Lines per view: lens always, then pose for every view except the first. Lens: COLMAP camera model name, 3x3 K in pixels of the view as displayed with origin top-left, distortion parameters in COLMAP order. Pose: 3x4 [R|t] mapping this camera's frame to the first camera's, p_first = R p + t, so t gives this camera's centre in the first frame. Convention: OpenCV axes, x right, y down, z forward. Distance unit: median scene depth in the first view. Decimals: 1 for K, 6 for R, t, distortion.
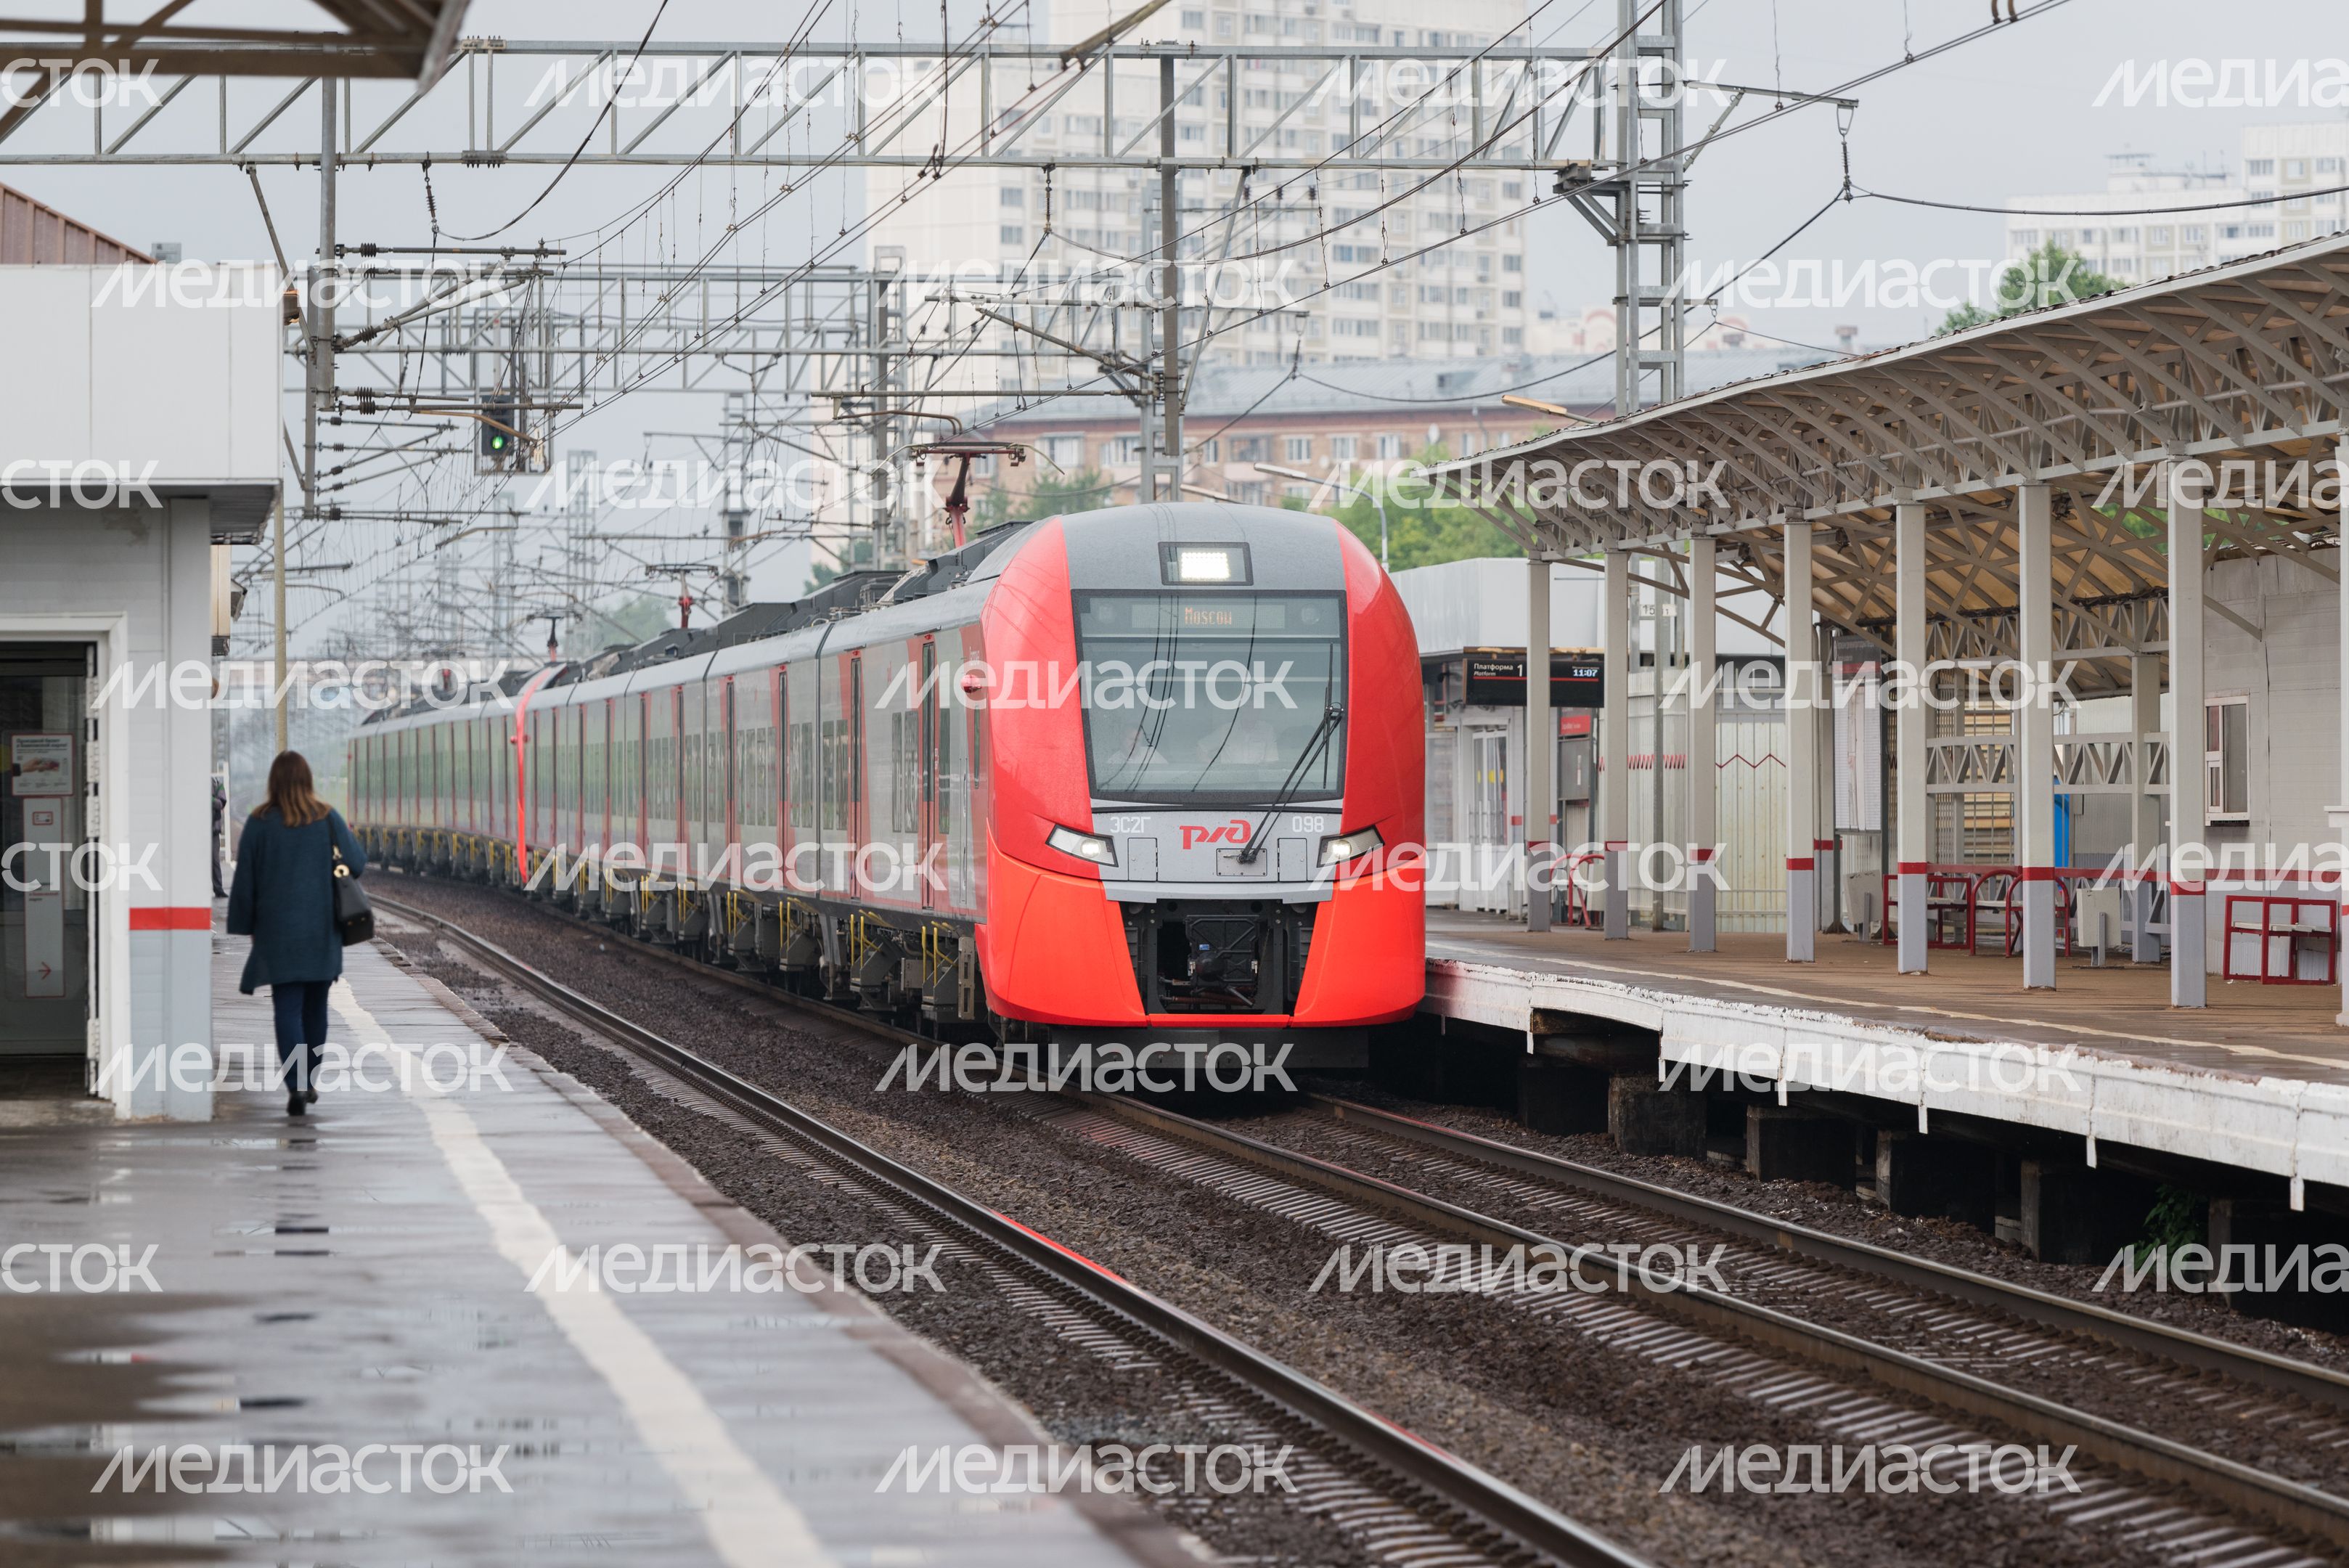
lens RADIAL K [[12769.1, 0, 1174.5], [0, 12769.1, 784.0], [0, 0, 1]] dist [-0.210443, -8.591092]
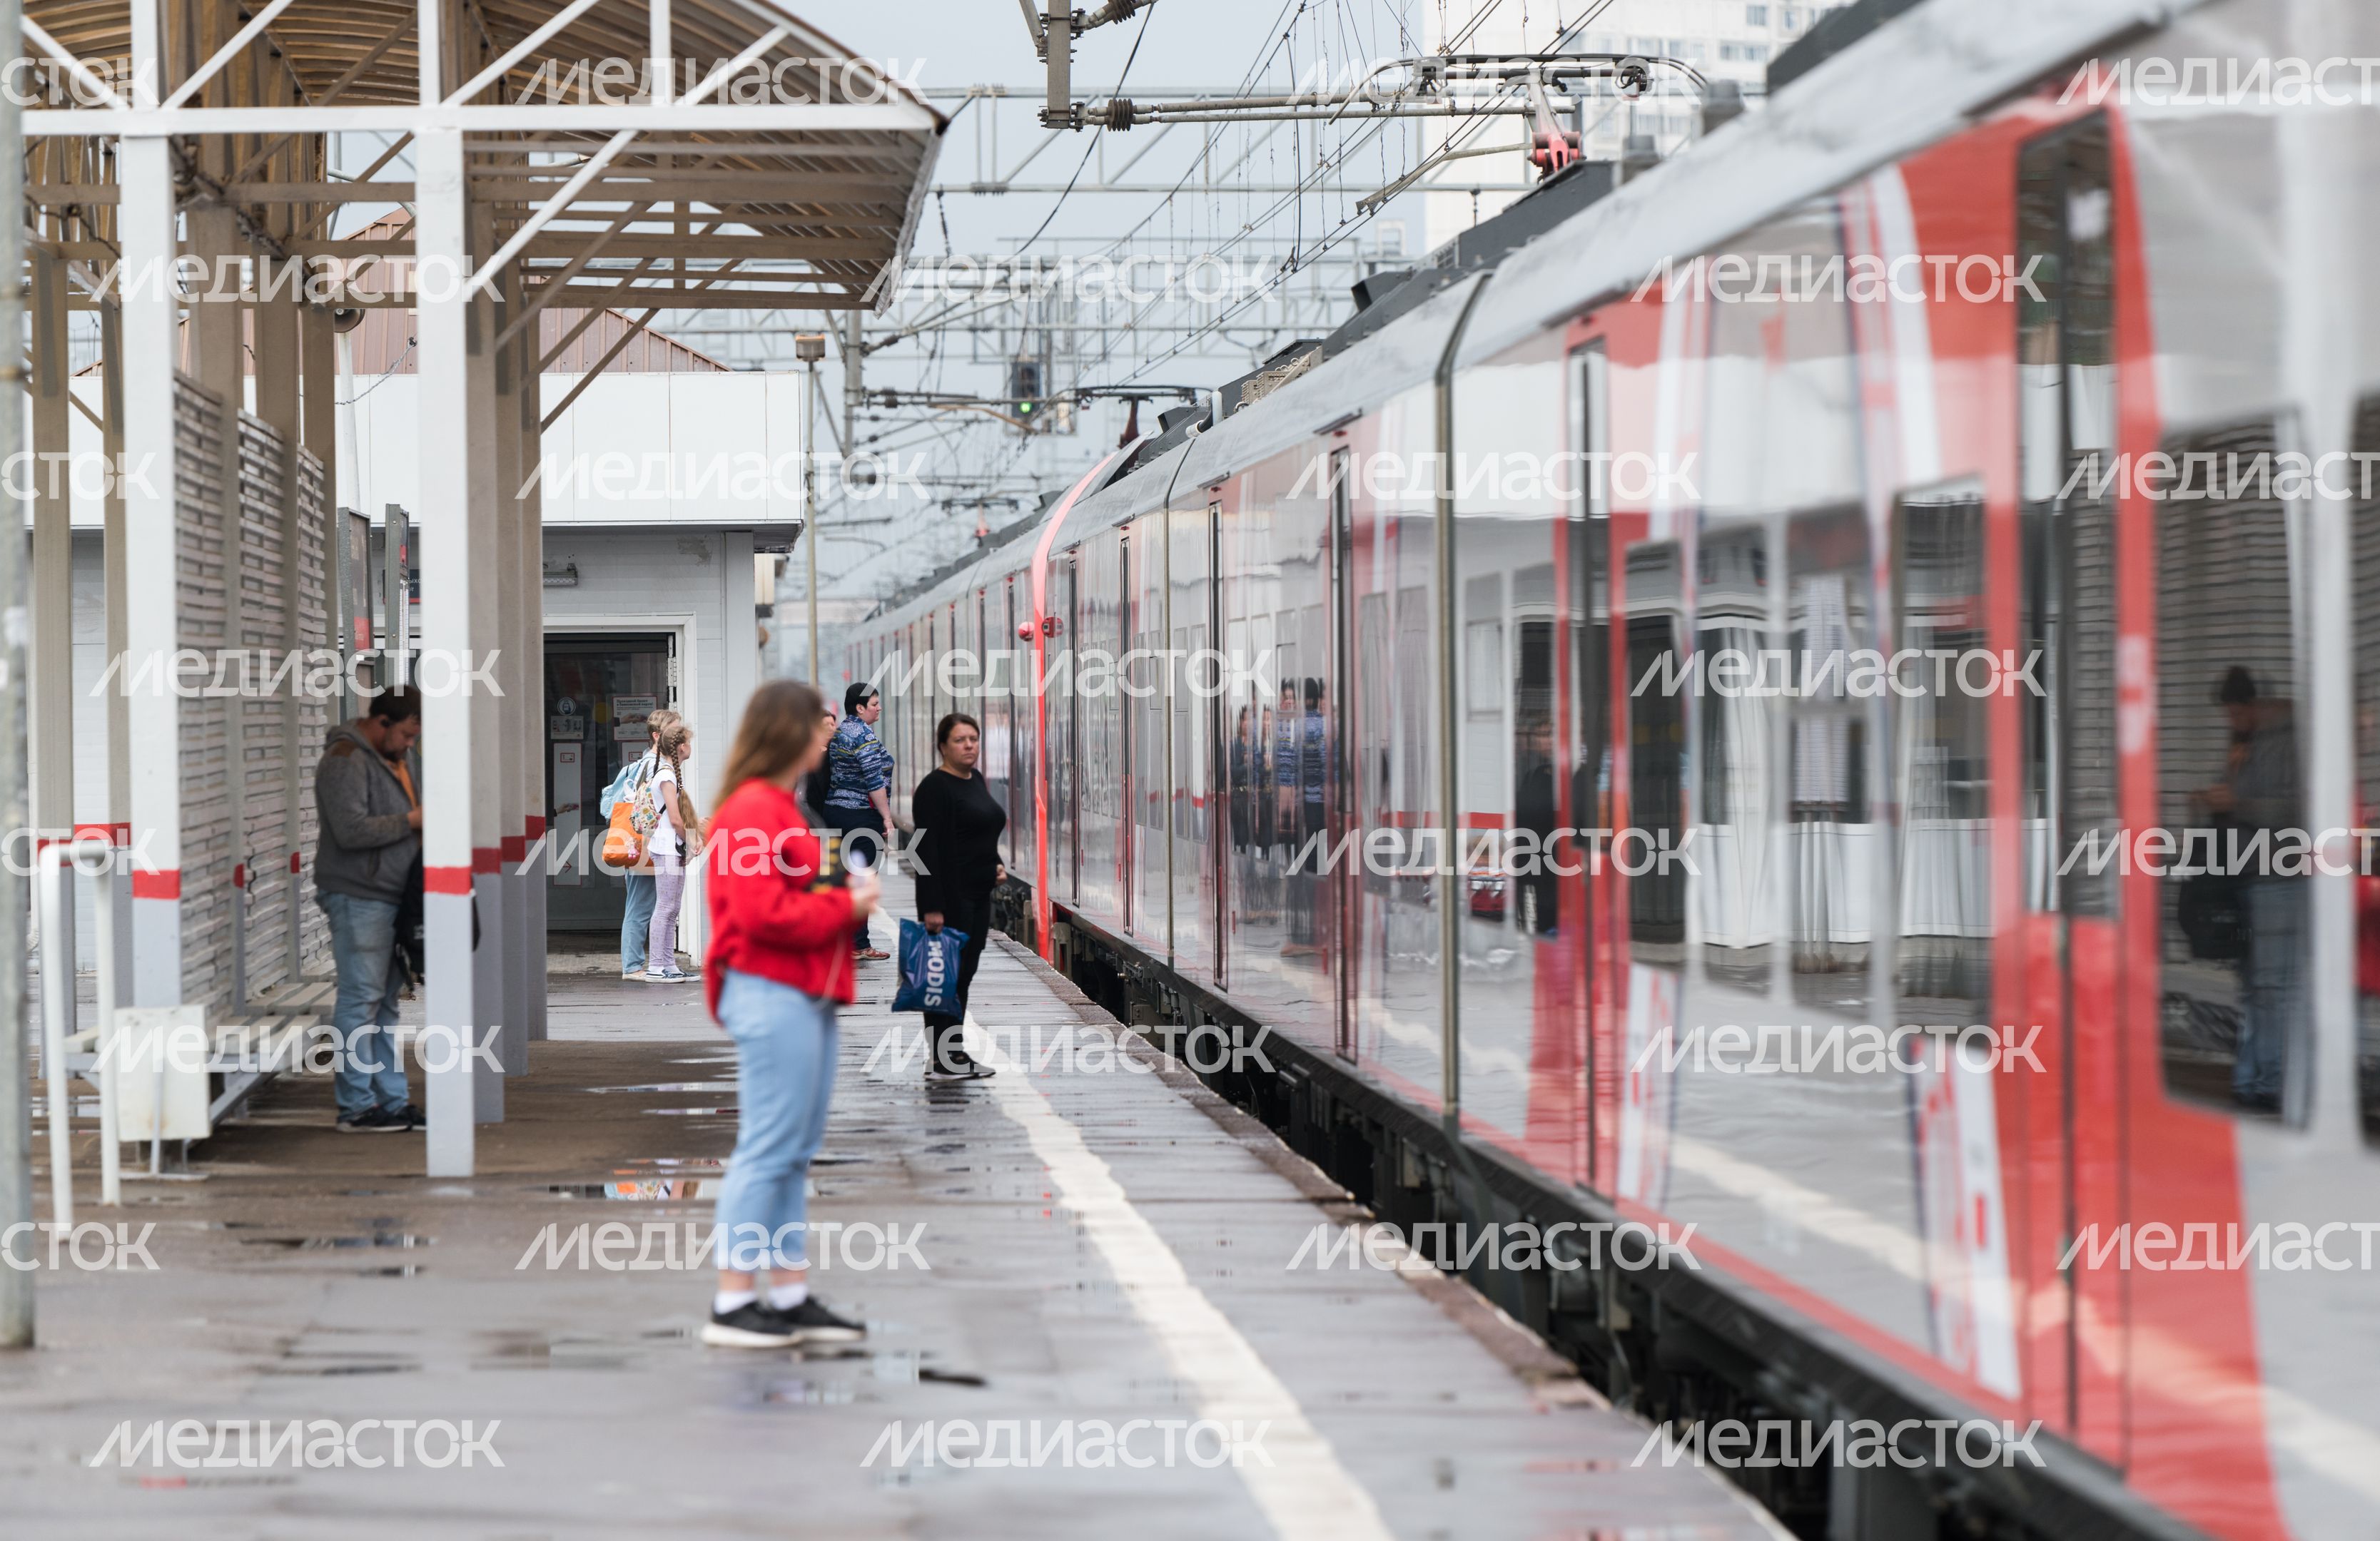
lens RADIAL K [[15394.1, 0, 1190.0], [0, 15394.1, 770.5], [0, 0, 1]] dist [0.228840, 9.219620]
pose [[0.998823, -0.006948, -0.048007, 0.031314], [0.007126, 0.999968, 0.003527, -0.000752], [0.047981, -0.003865, 0.998841, -0.404424]]
